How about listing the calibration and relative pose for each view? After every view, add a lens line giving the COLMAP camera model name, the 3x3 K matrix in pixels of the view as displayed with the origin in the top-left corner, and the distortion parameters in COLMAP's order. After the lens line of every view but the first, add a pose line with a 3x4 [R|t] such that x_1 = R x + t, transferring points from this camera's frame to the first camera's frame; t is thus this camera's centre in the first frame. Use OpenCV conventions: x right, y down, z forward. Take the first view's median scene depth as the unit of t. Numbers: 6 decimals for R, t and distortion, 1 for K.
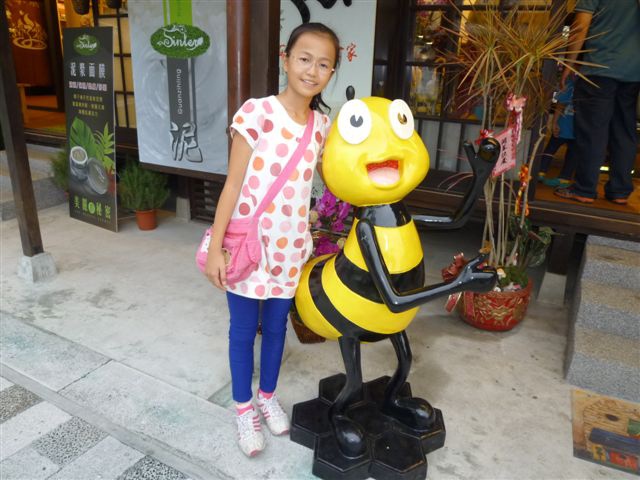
lens RADIAL K [[476.9, 0, 321.9], [0, 476.9, 241.9], [0, 0, 1]] dist [-0.049231, 0.000717]
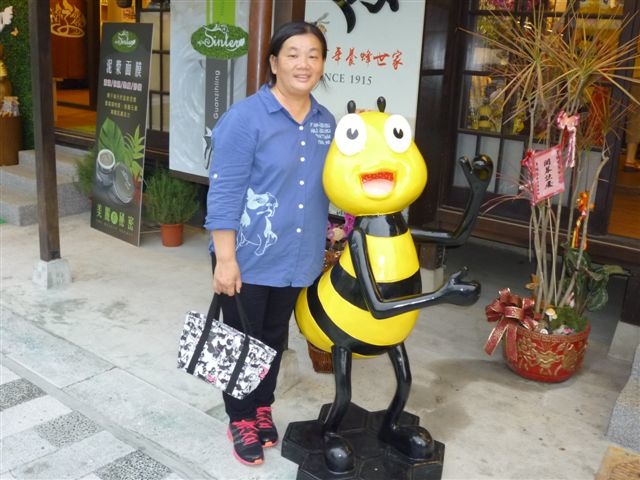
lens RADIAL K [[644.2, 0, 317.1], [0, 644.2, 242.2], [0, 0, 1]] dist [-0.084507, 0.000000]
pose [[0.986665, 0.063275, -0.149960, 0.134347], [-0.074640, 0.994651, -0.071405, 0.055991], [0.144640, 0.081646, 0.986110, -0.240554]]
